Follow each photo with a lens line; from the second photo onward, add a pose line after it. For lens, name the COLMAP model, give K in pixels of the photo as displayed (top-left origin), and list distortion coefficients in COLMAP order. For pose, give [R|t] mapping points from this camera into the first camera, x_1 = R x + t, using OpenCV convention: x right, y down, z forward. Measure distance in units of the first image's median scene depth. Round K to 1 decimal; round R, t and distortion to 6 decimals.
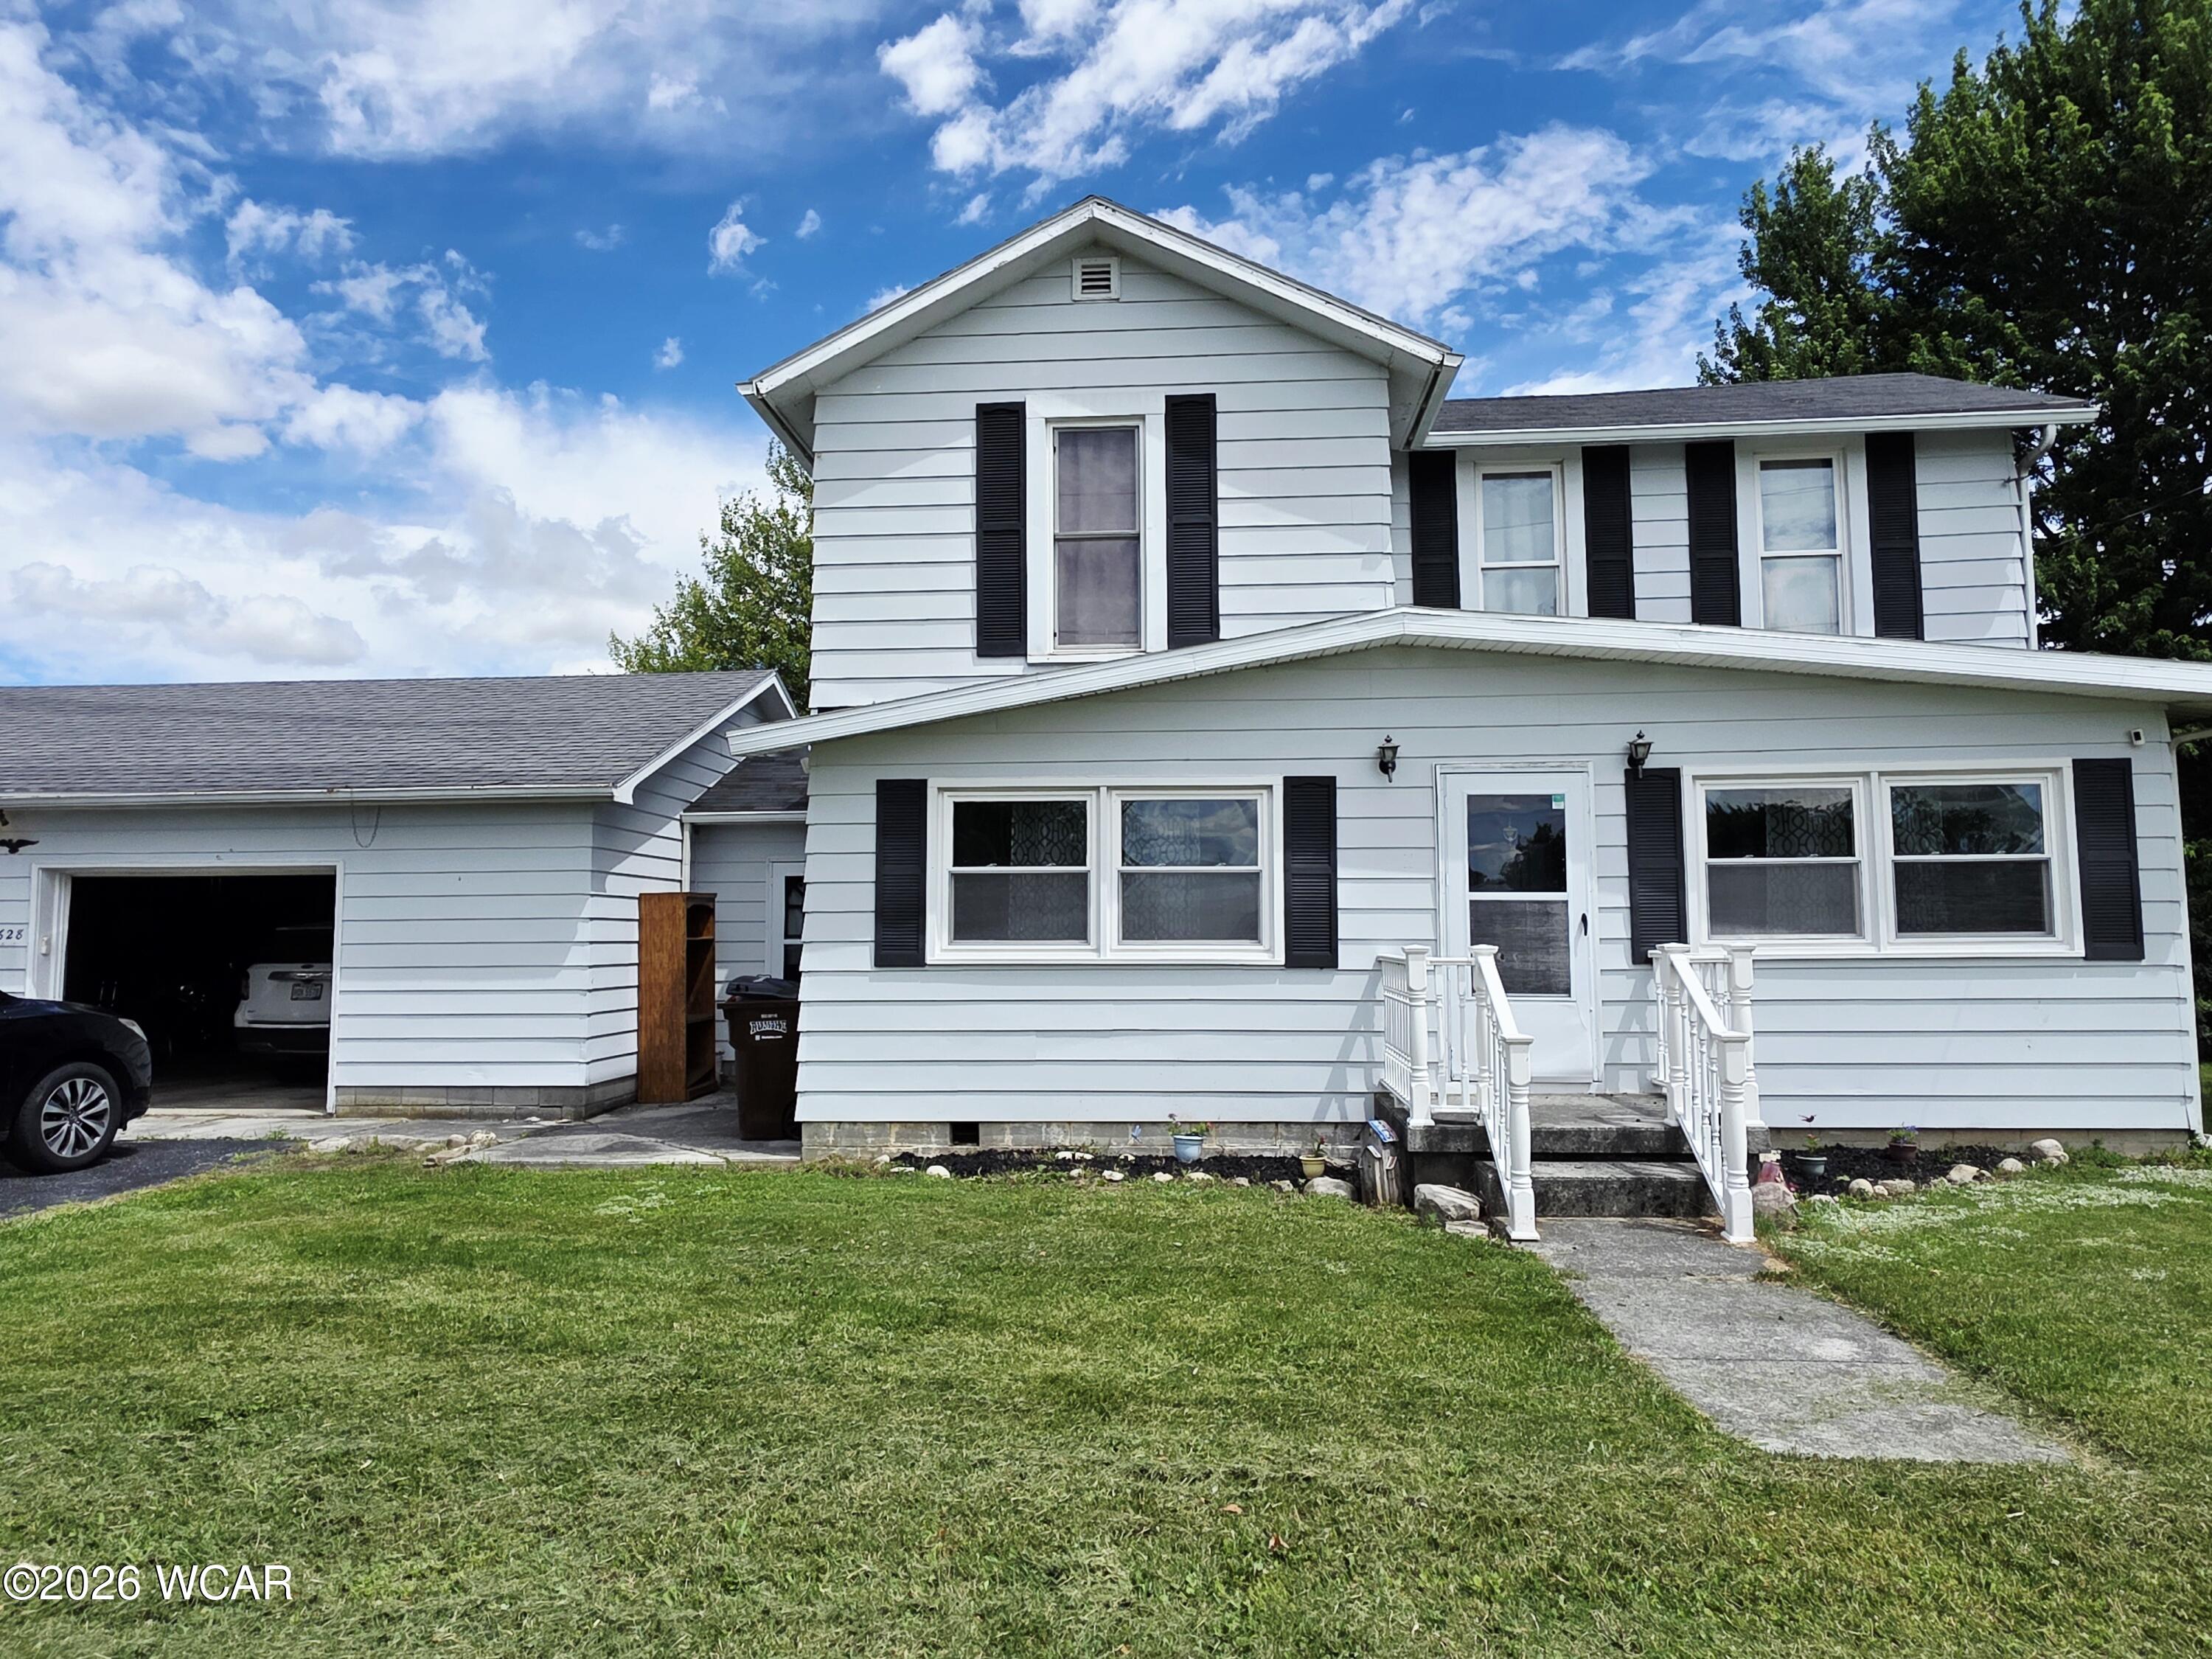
lens RADIAL K [[1348.1, 0, 1117.6], [0, 1348.1, 819.1], [0, 0, 1]] dist [0.006479, -0.004810]
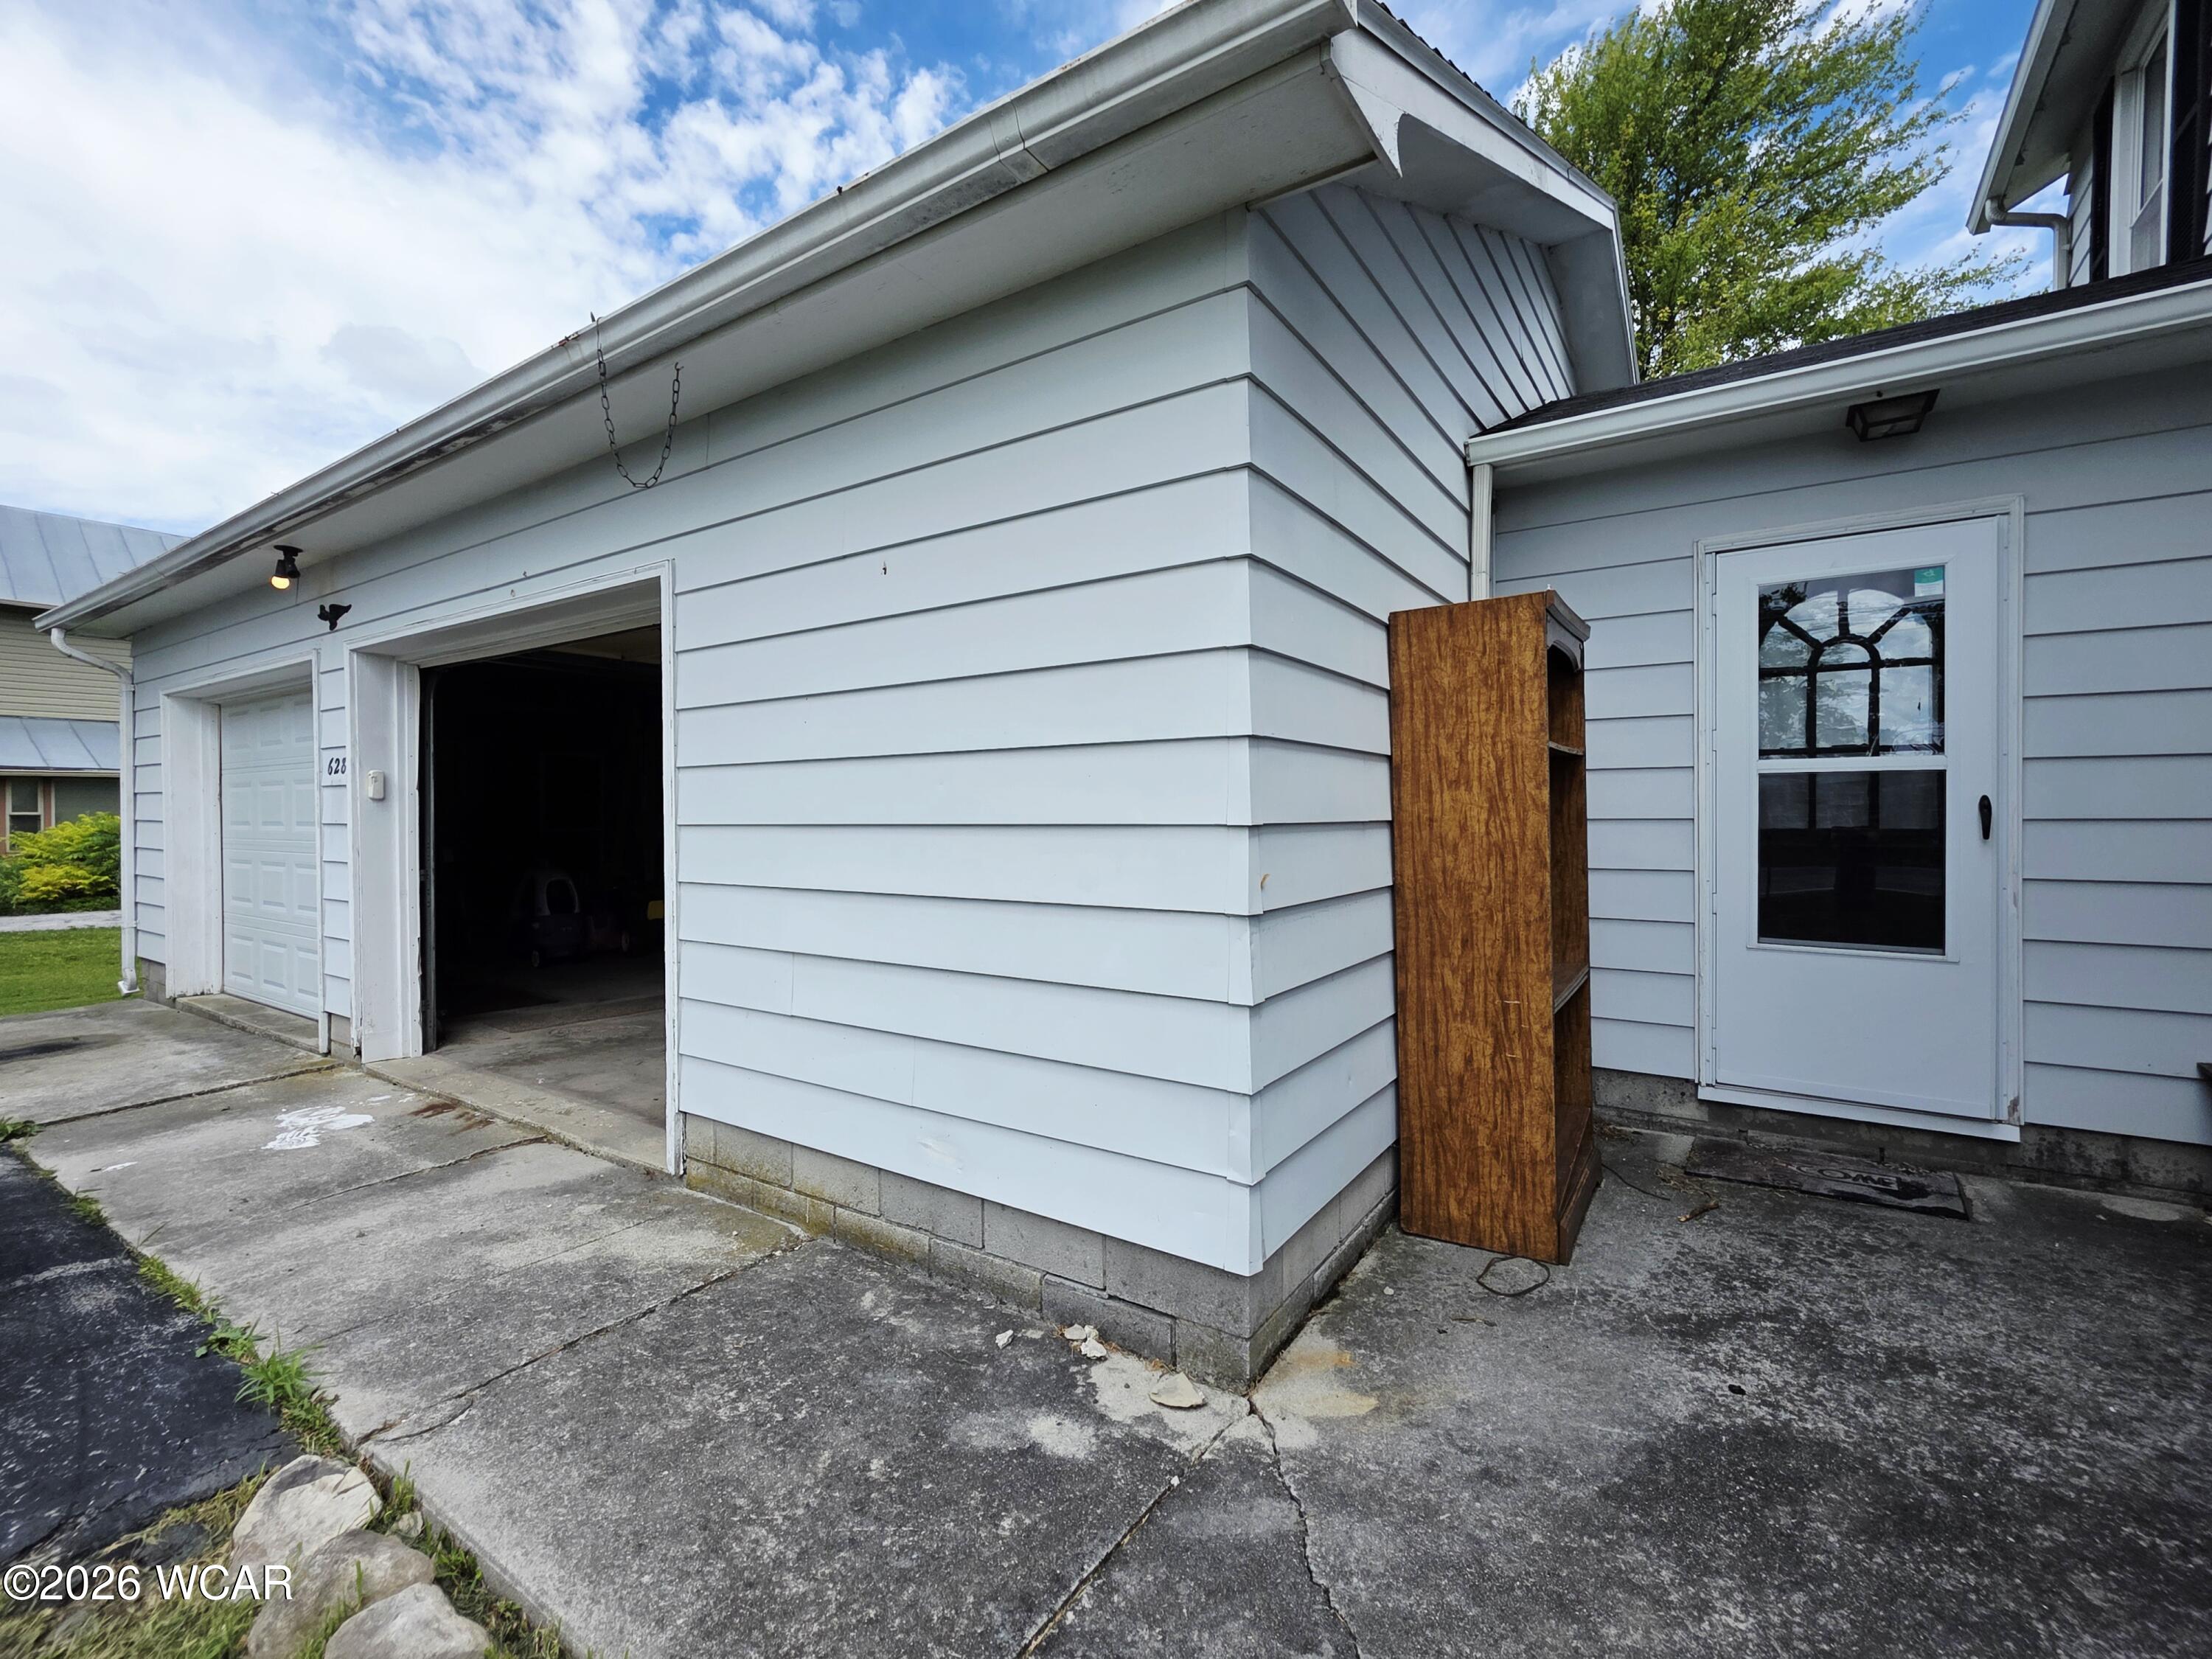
lens RADIAL K [[960.8, 0, 1117.6], [0, 960.8, 831.1], [0, 0, 1]] dist [0.004742, -0.003981]
pose [[0.849988, 0.007182, -0.526753, -0.288754], [0.044924, 0.995276, 0.086061, 0.086876], [0.524883, -0.096815, 0.845650, 0.767523]]
